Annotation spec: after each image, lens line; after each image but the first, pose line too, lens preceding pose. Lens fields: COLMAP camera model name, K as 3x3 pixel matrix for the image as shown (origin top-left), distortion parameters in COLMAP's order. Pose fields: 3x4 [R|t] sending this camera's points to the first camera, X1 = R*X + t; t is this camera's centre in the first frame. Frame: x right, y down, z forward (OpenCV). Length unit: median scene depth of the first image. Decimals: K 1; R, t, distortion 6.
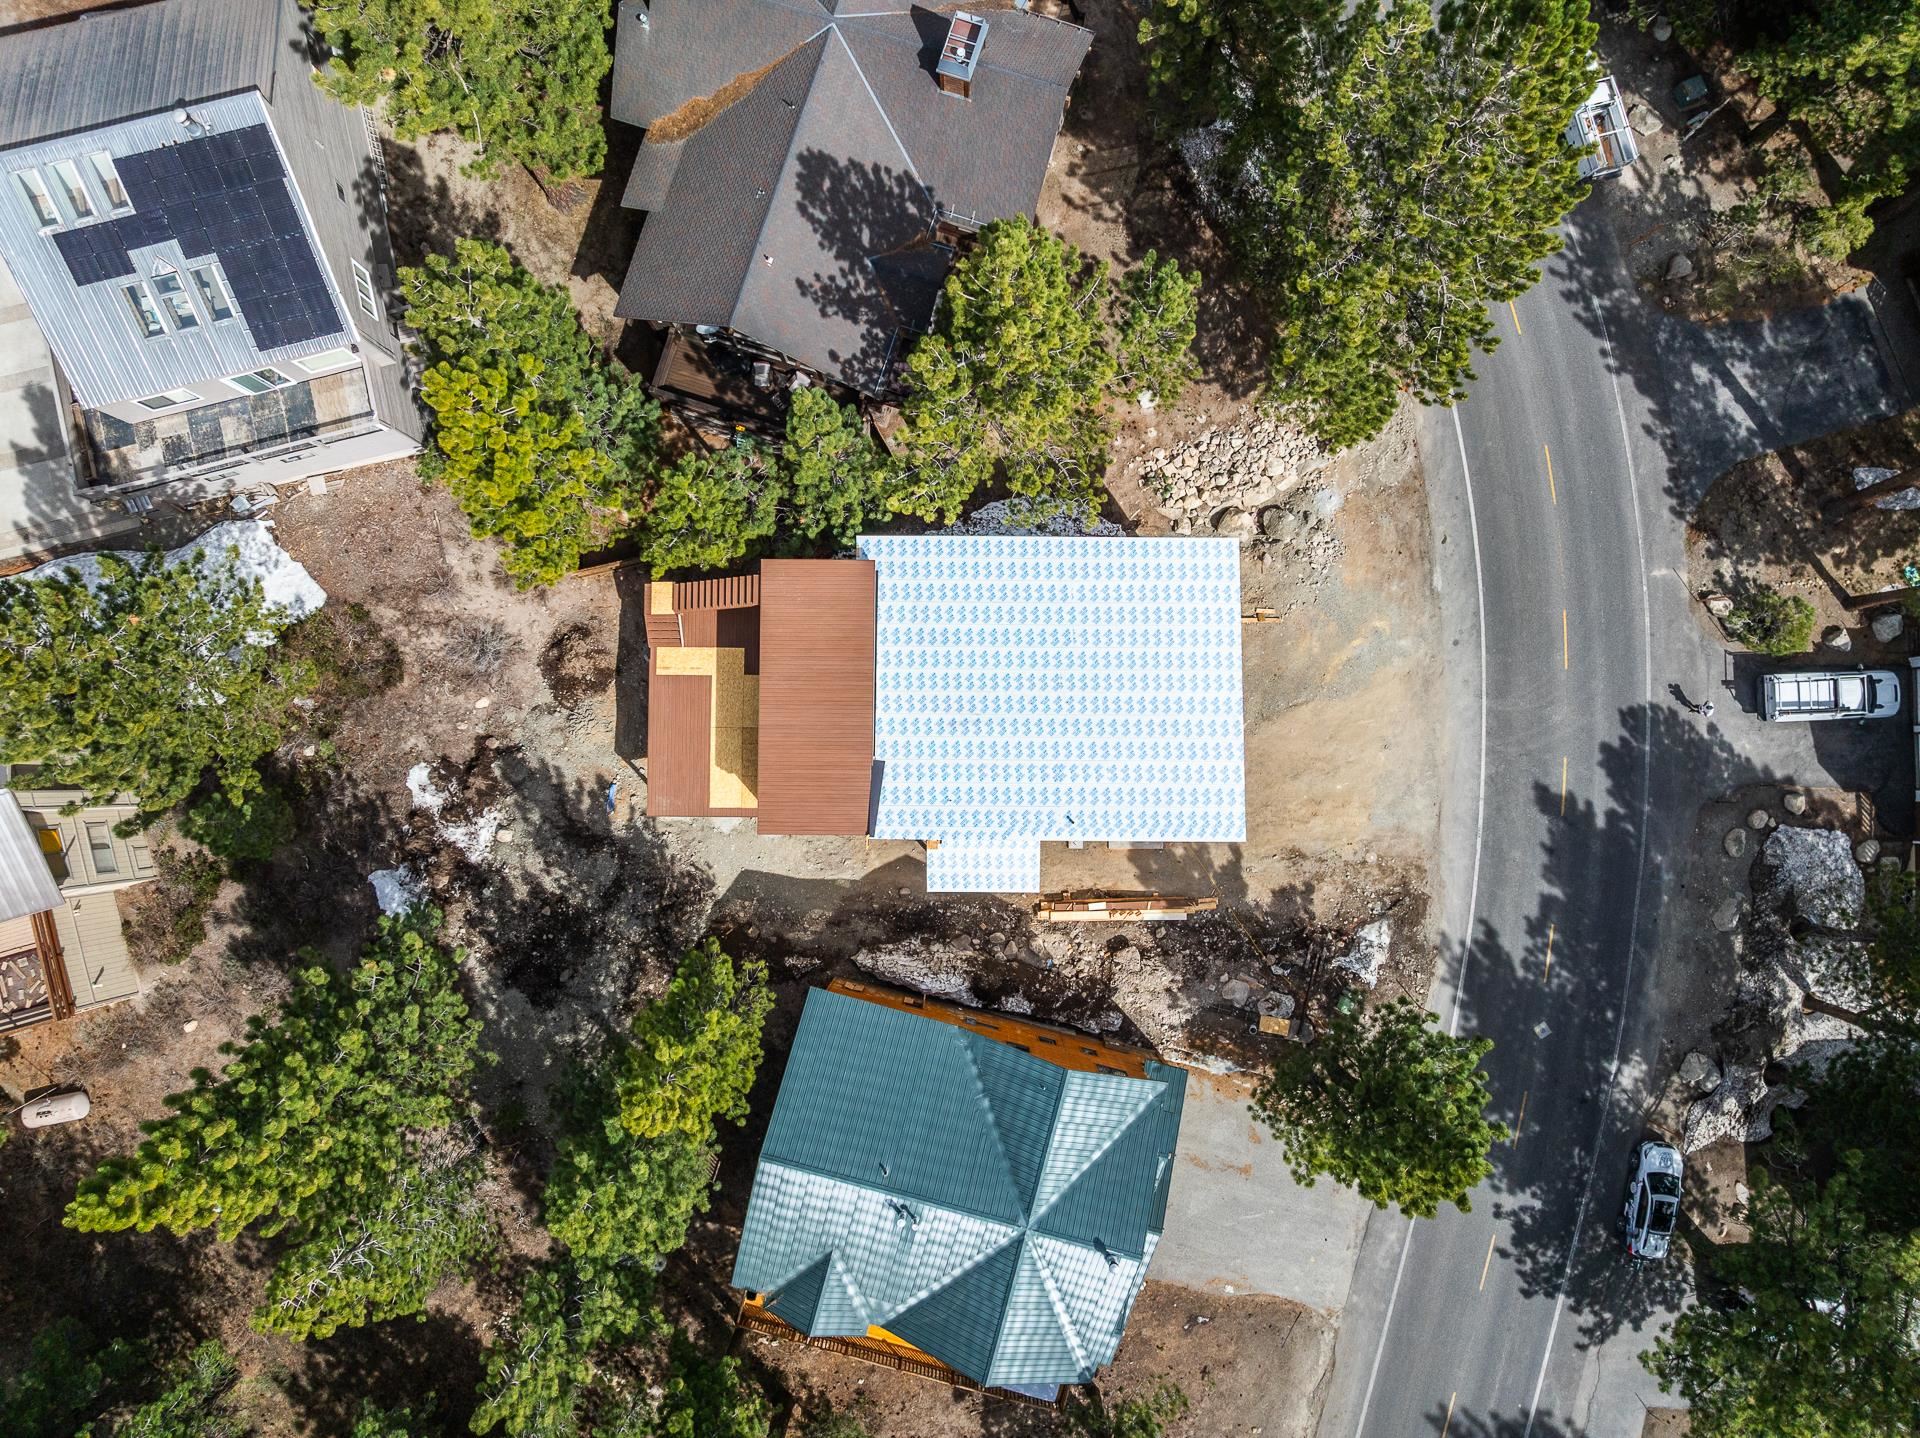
lens RADIAL K [[1346.8, 0, 960.0], [0, 1346.8, 719.0], [0, 0, 1]] dist [-0.063700, 0.031974]
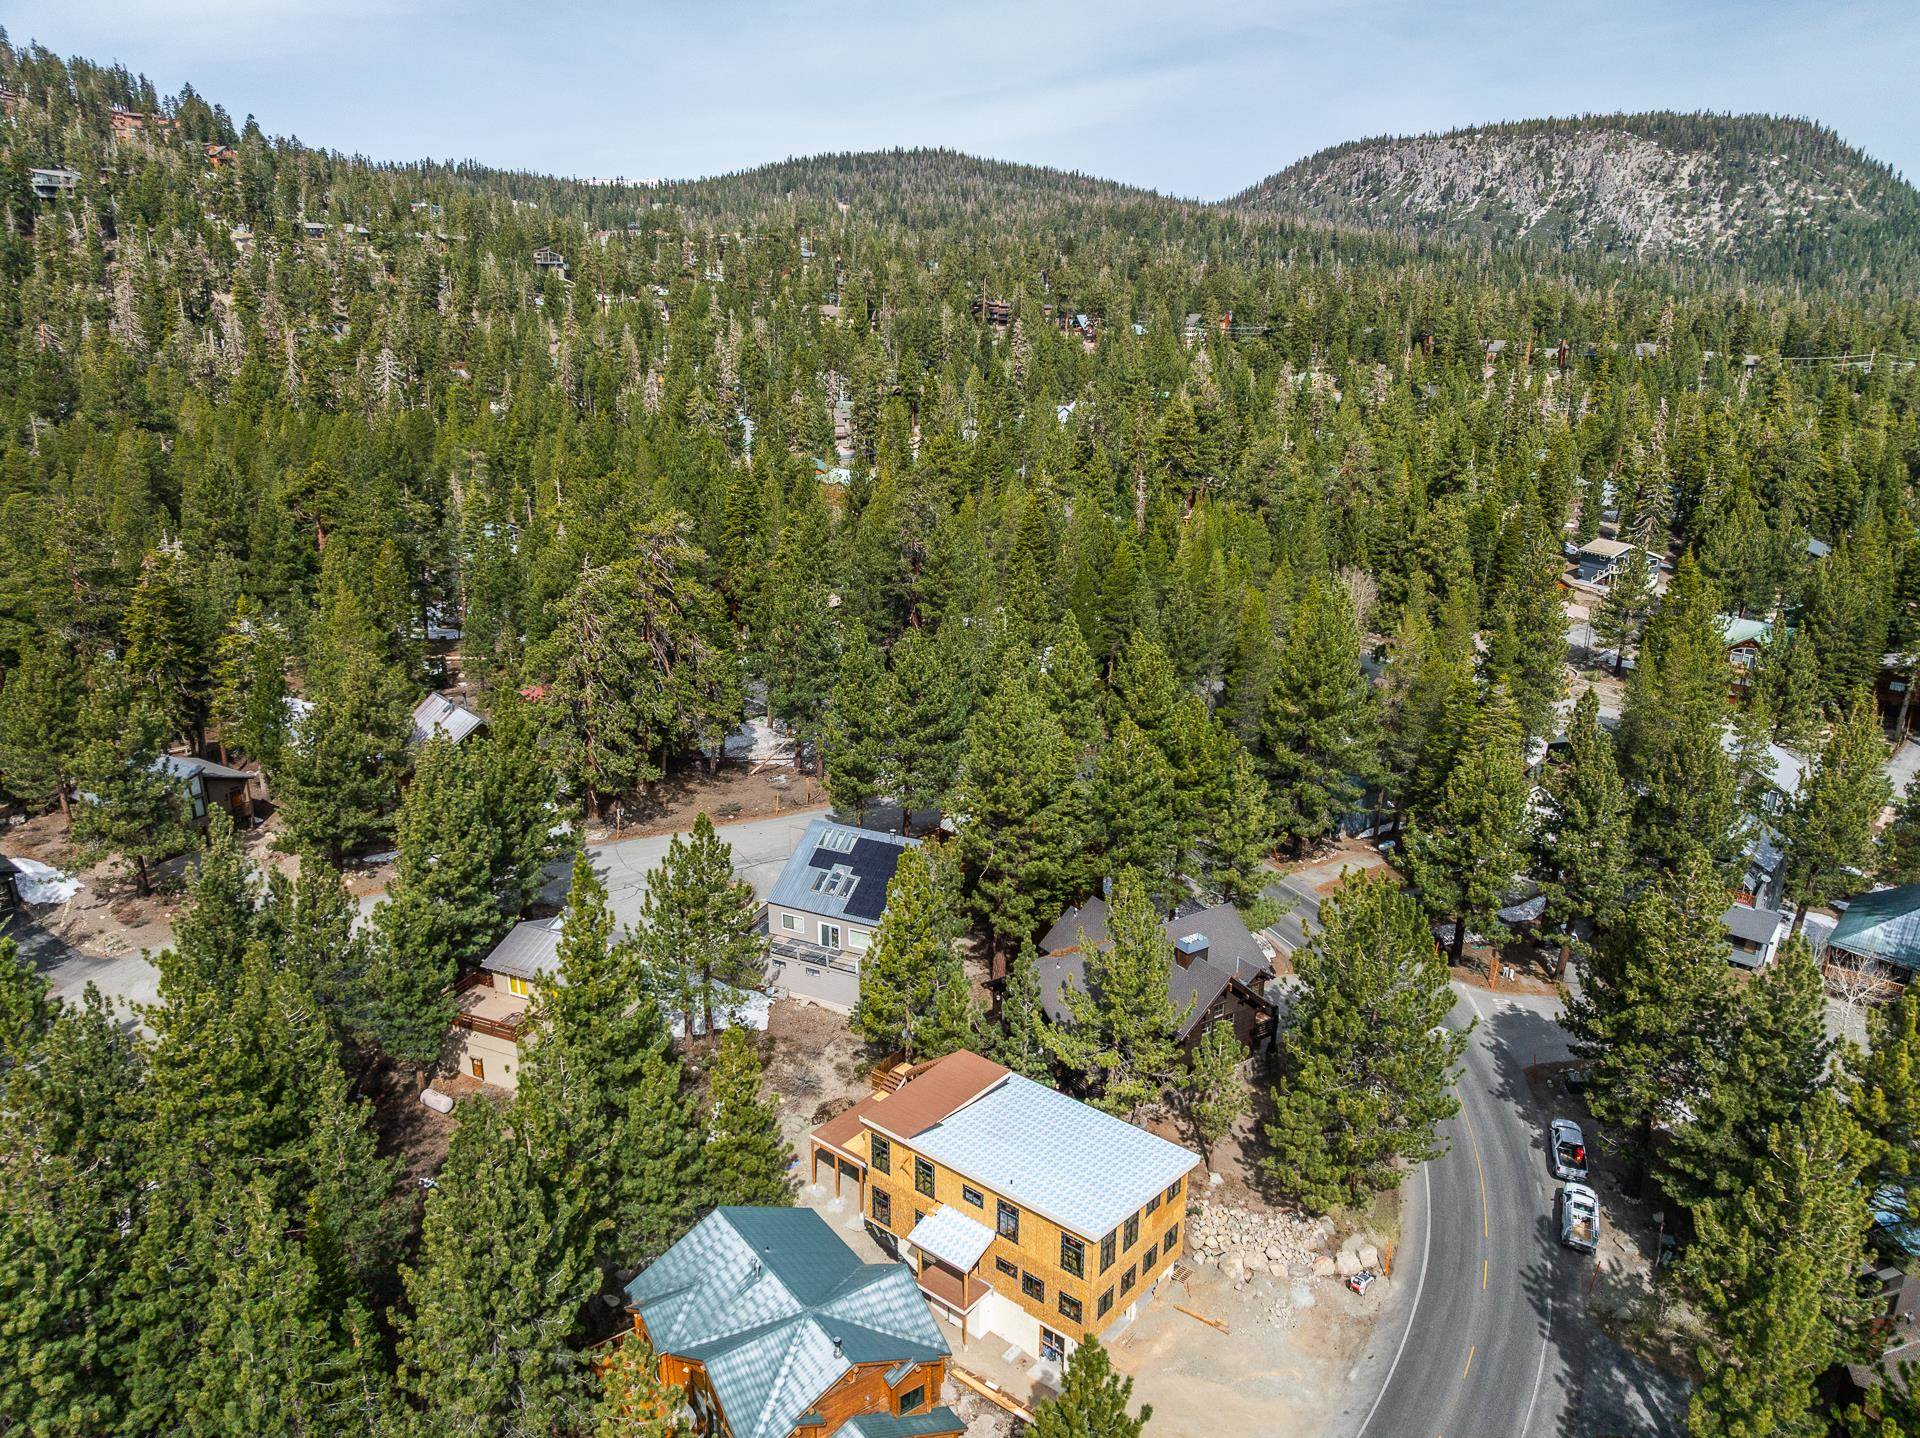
lens RADIAL K [[1337.8, 0, 960.0], [0, 1337.8, 719.0], [0, 0, 1]] dist [-0.065198, 0.038520]
pose [[0.777748, 0.204194, -0.594485, 0.735628], [-0.628326, 0.279213, -0.726117, 0.943116], [0.017719, 0.938267, 0.345458, -0.048798]]
